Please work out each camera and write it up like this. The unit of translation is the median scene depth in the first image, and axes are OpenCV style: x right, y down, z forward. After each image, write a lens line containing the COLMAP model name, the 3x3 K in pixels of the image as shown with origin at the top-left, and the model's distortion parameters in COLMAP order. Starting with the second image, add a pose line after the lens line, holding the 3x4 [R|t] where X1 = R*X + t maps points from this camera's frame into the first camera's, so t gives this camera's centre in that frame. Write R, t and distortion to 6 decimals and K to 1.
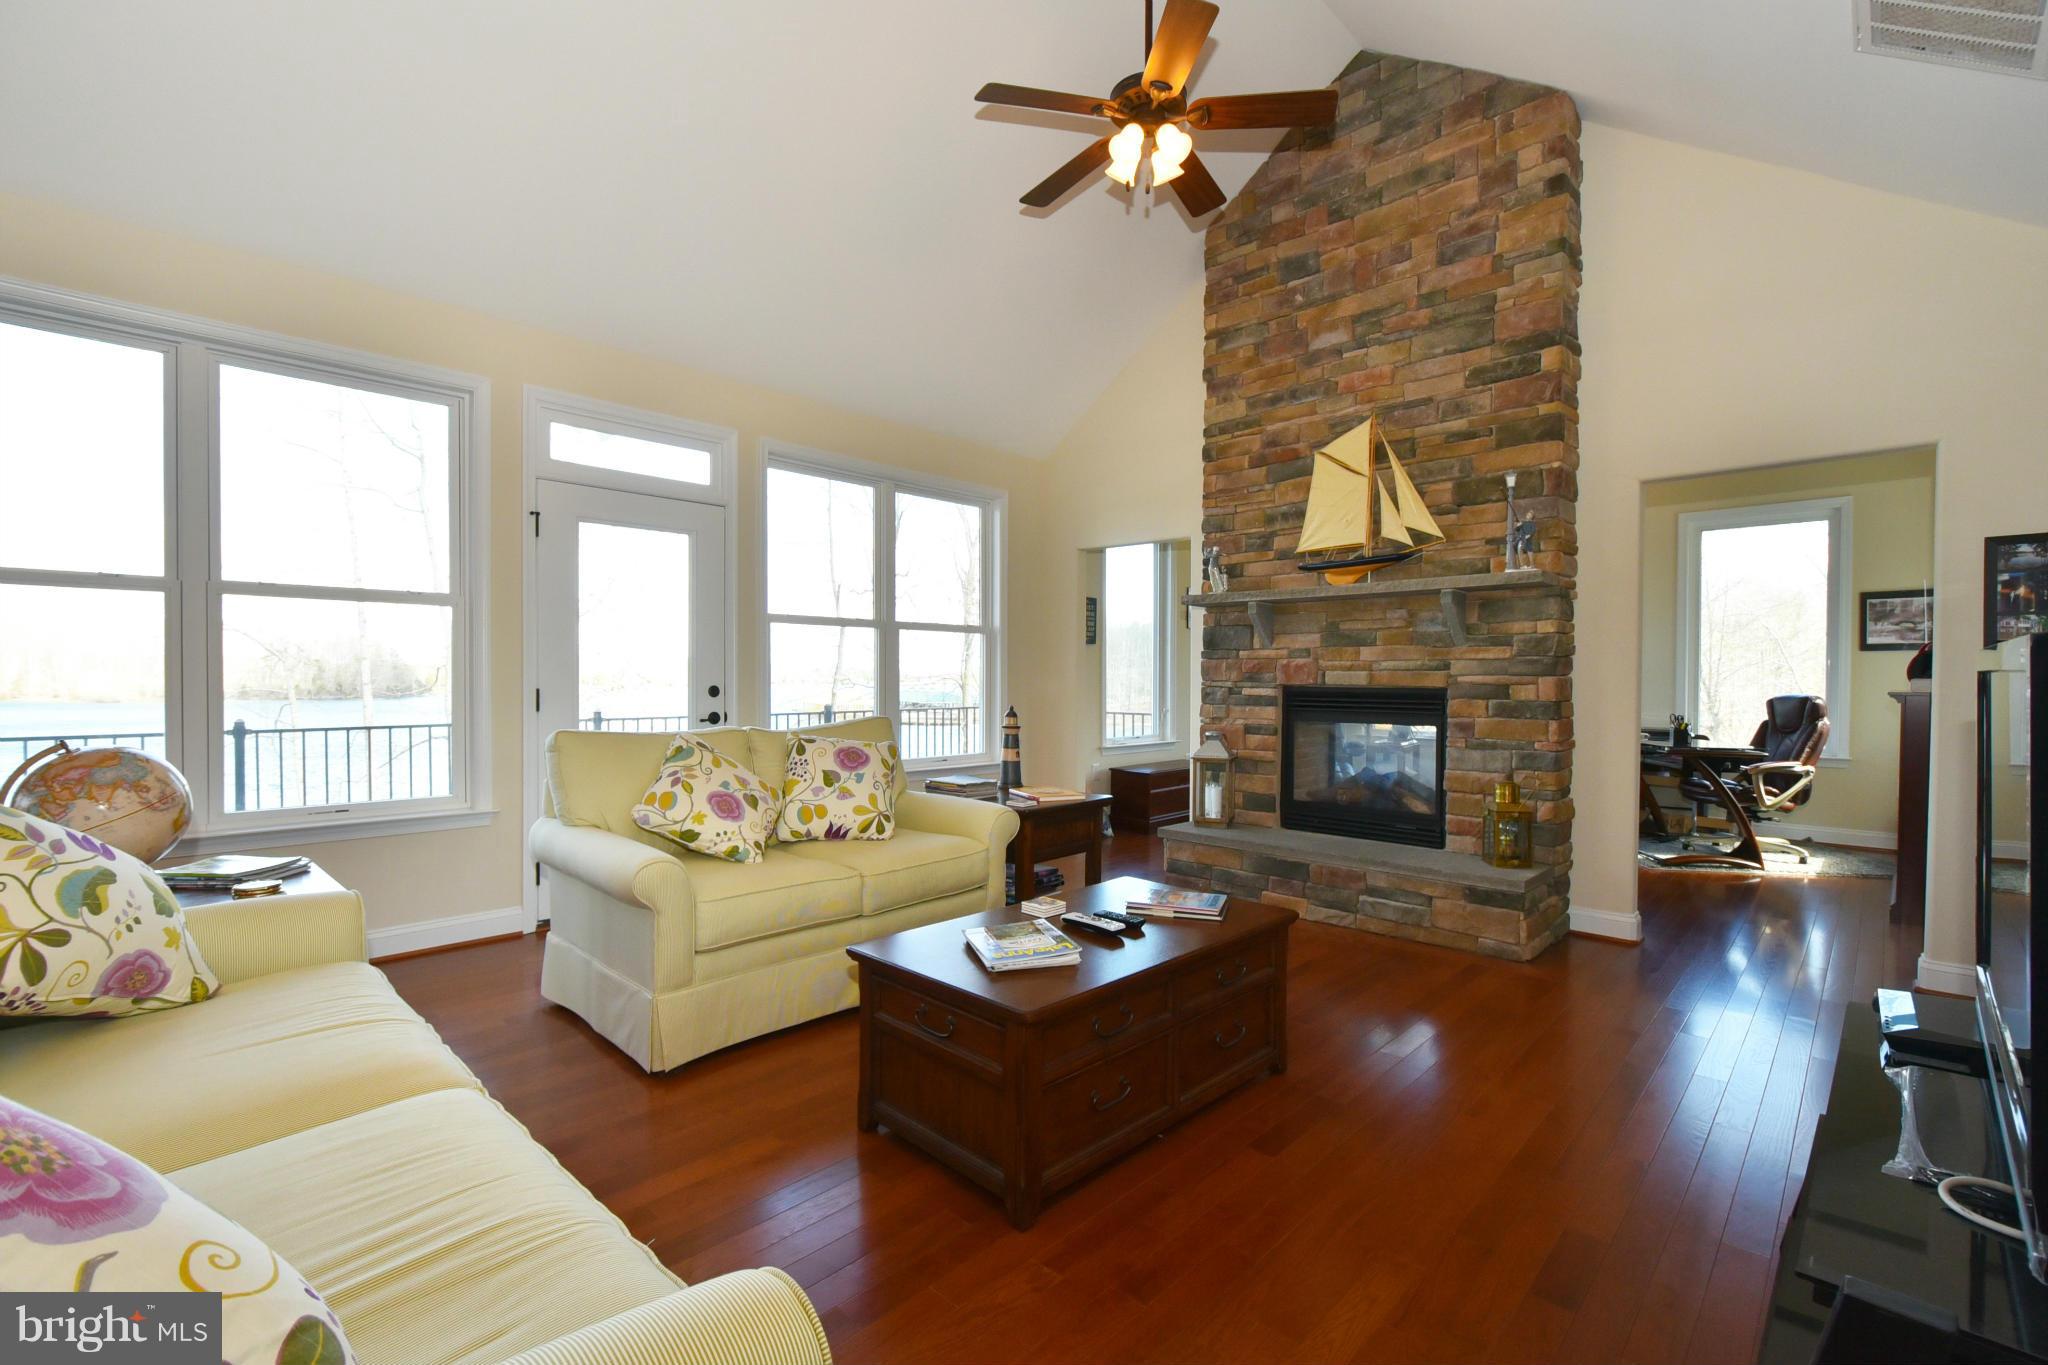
lens RADIAL K [[891.2, 0, 992.6], [0, 891.2, 704.6], [0, 0, 1]] dist [-0.006594, 0.003027]
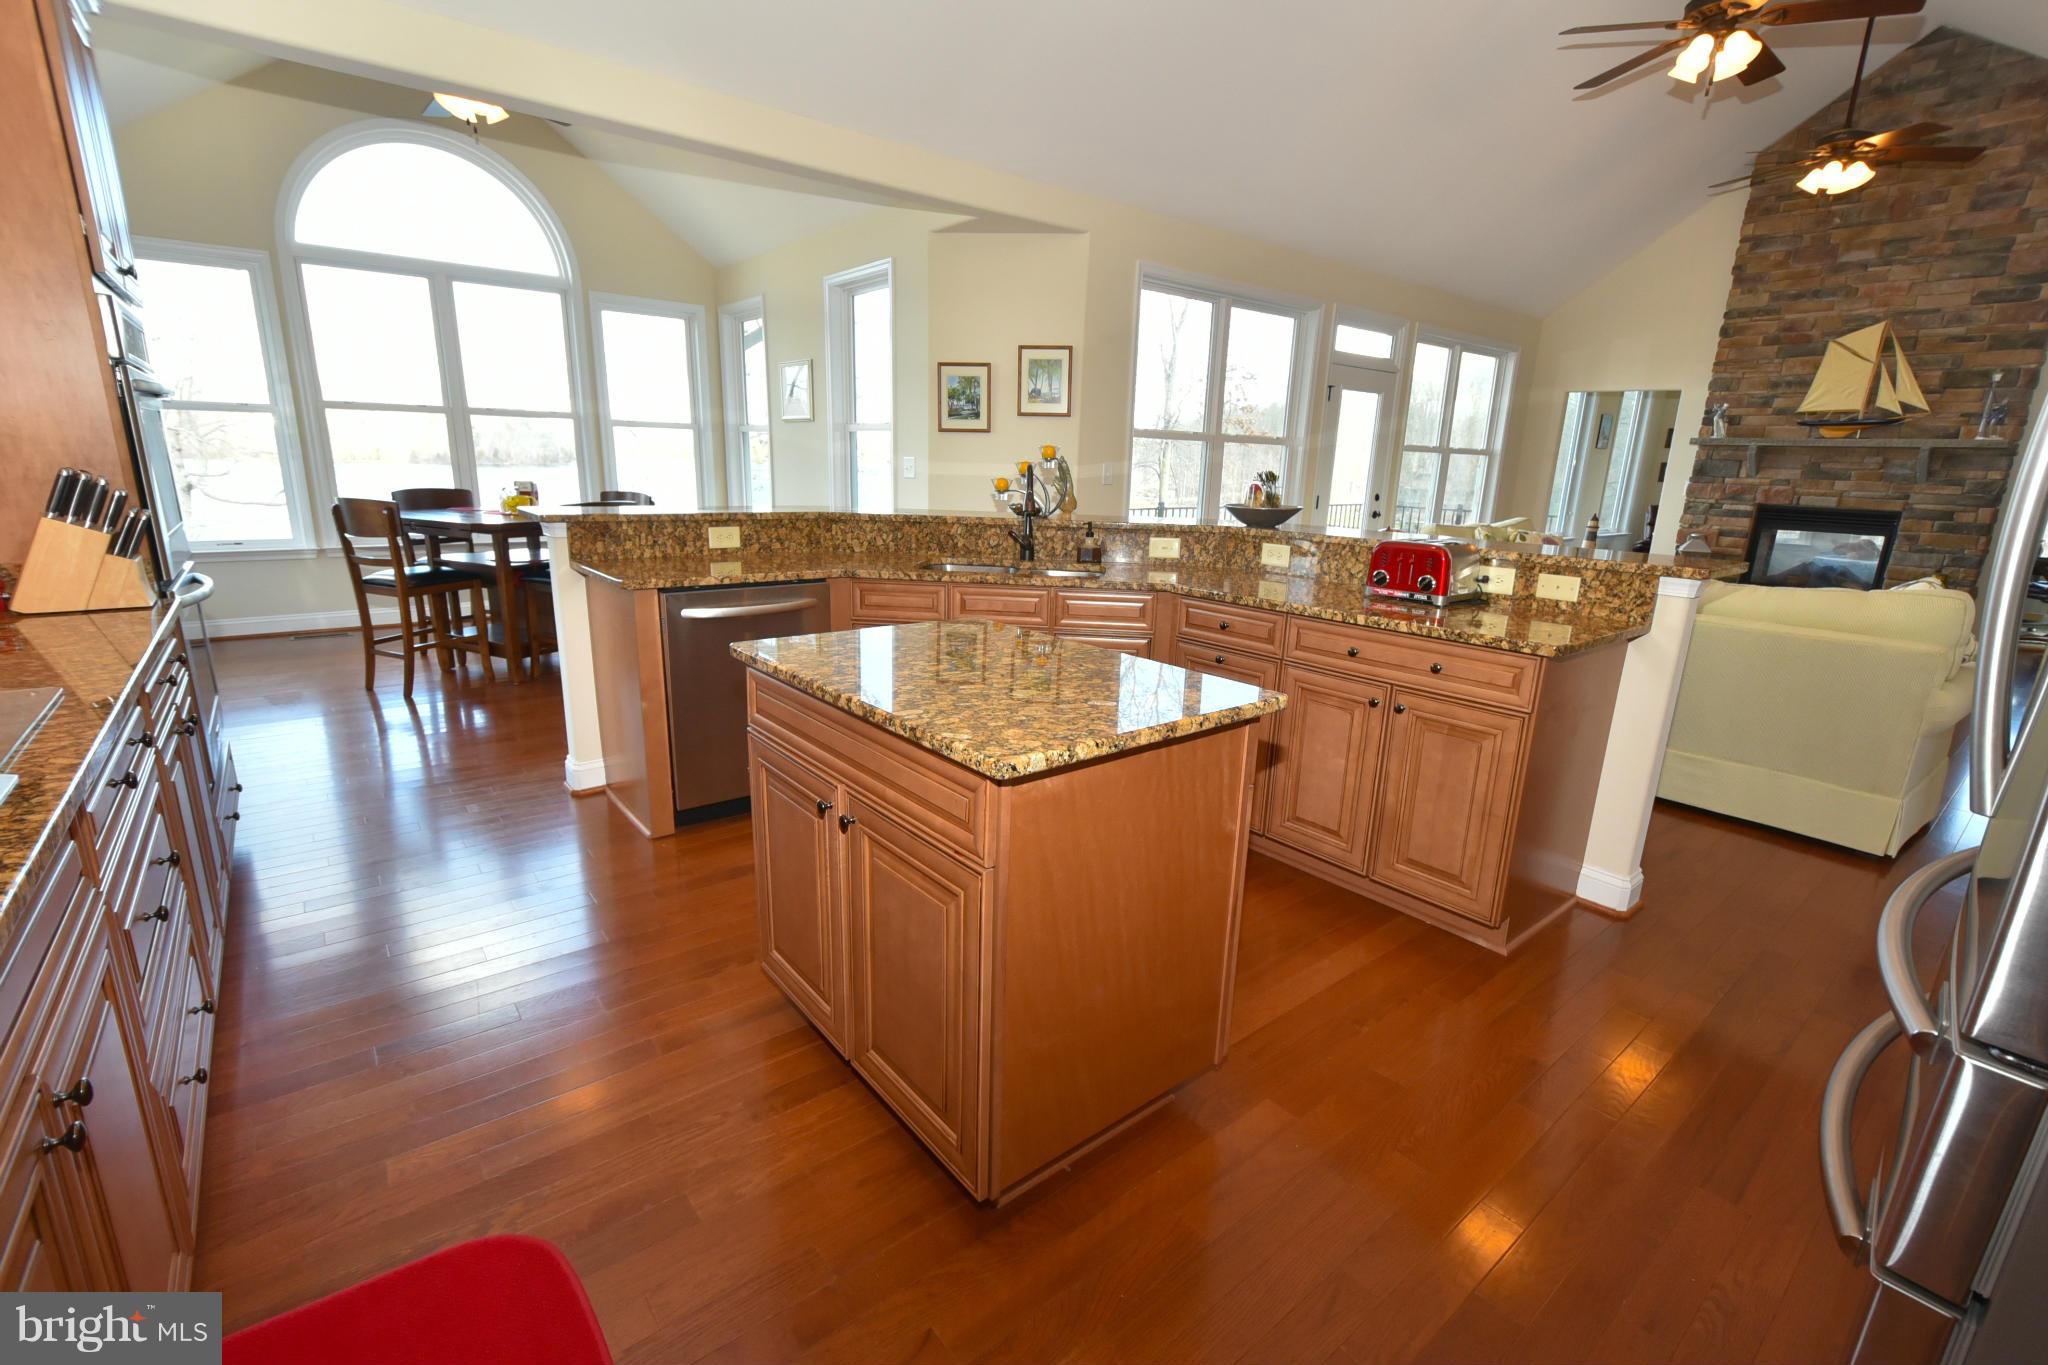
lens RADIAL K [[891.2, 0, 1025.7], [0, 891.2, 685.2], [0, 0, 1]] dist [-0.006594, 0.003027]
pose [[0.994210, 0.048026, -0.096129, -0.800710], [-0.025217, 0.973863, 0.225734, -0.033505], [0.104458, -0.222003, 0.969435, -0.682857]]
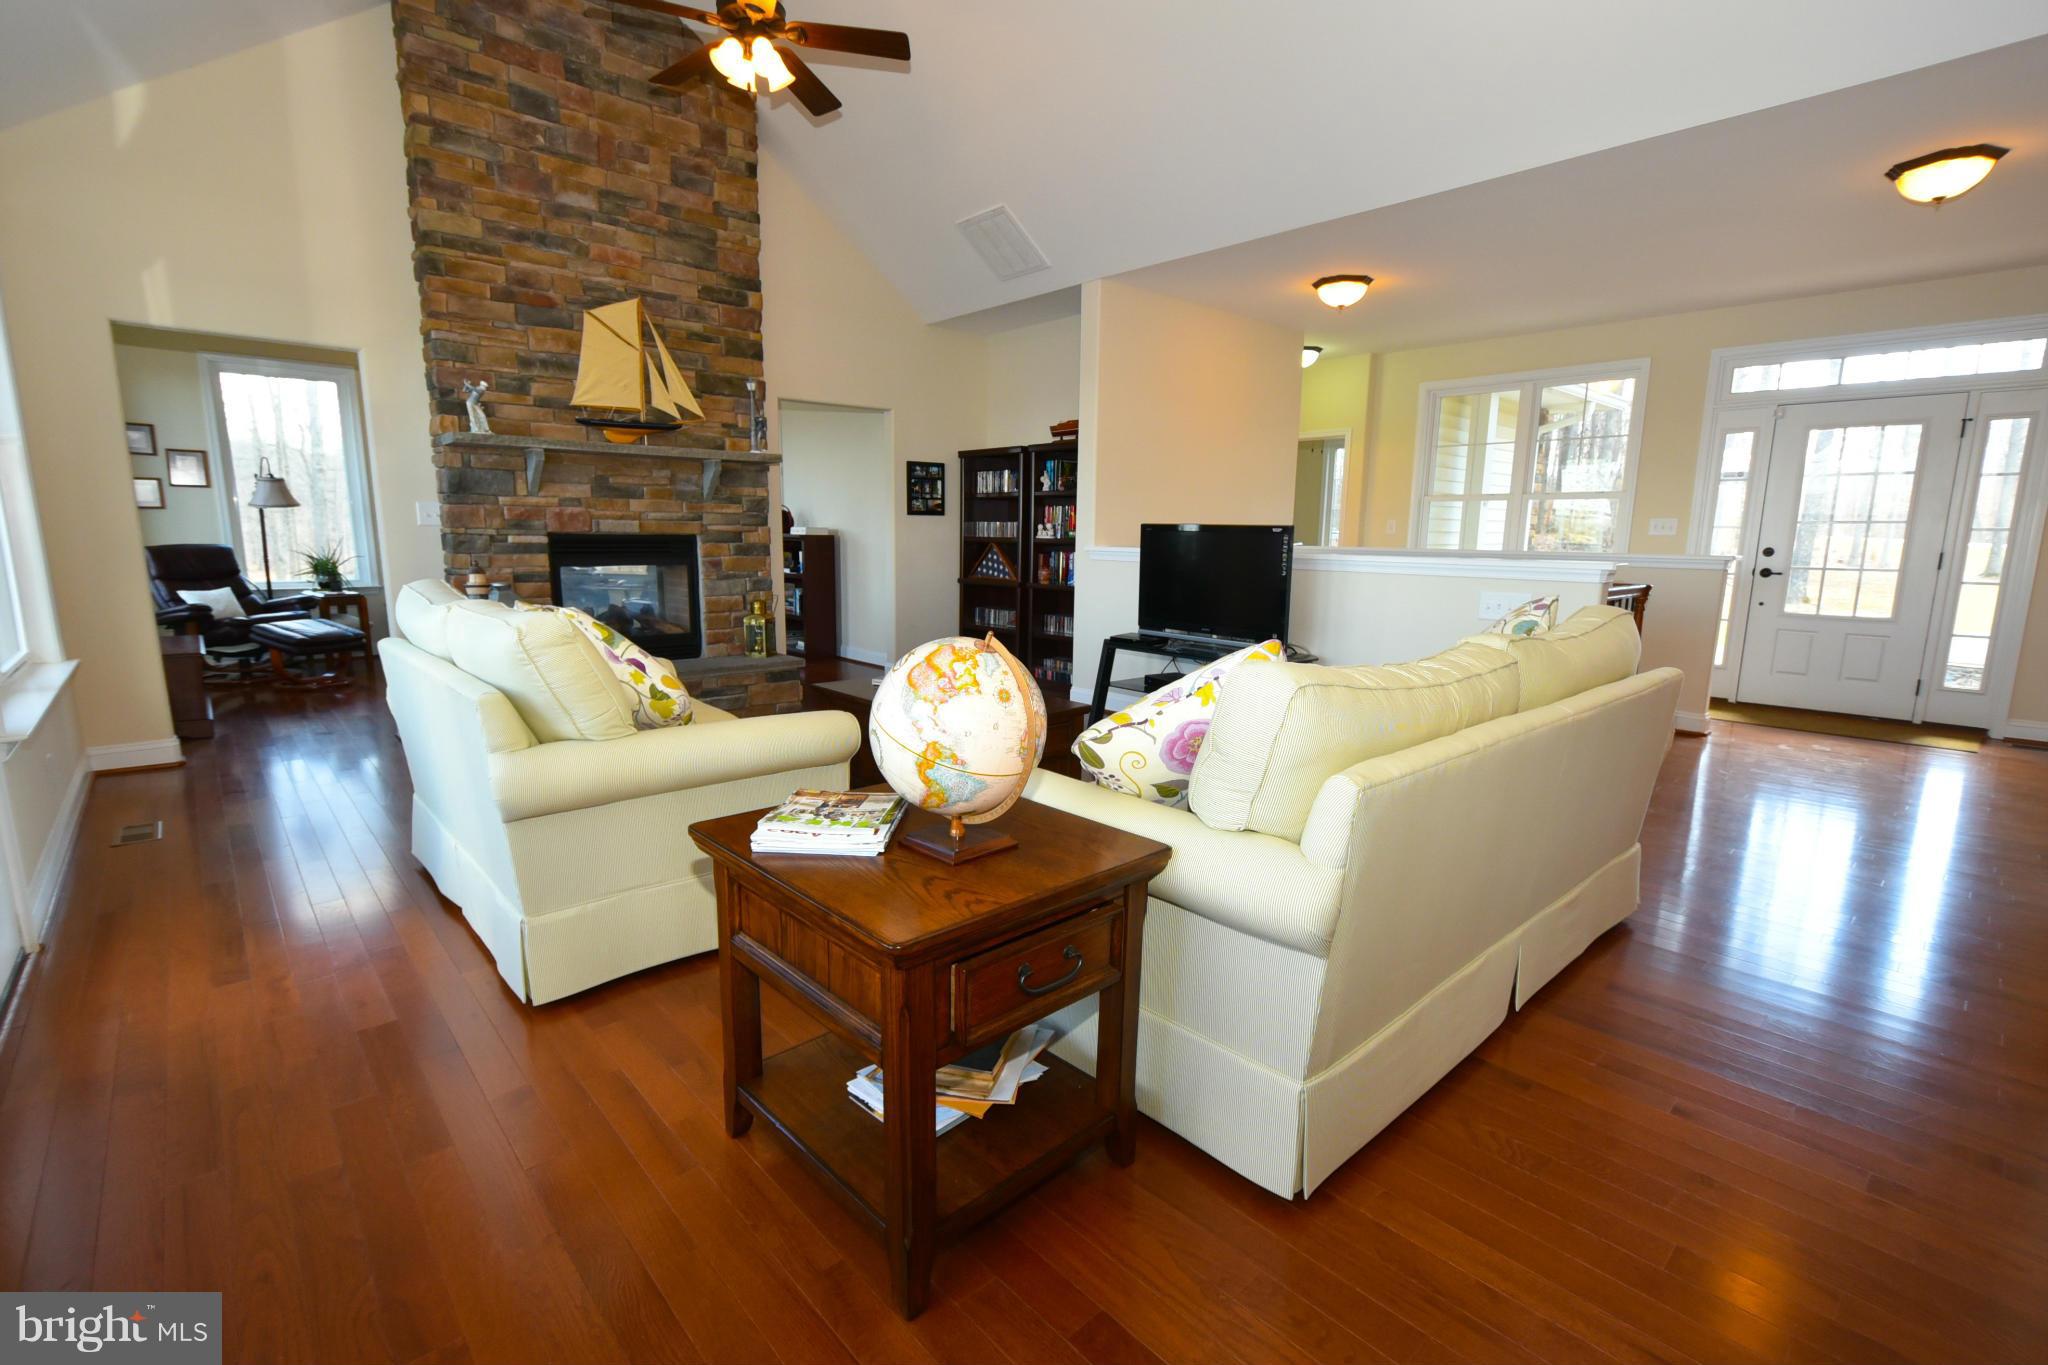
lens RADIAL K [[891.2, 0, 1016.4], [0, 891.2, 686.1], [0, 0, 1]] dist [-0.006594, 0.003027]
pose [[0.070061, -0.180216, 0.981129, -0.757518], [0.012441, 0.983627, 0.179786, -0.027856], [-0.997465, -0.000390, 0.071156, 0.424591]]
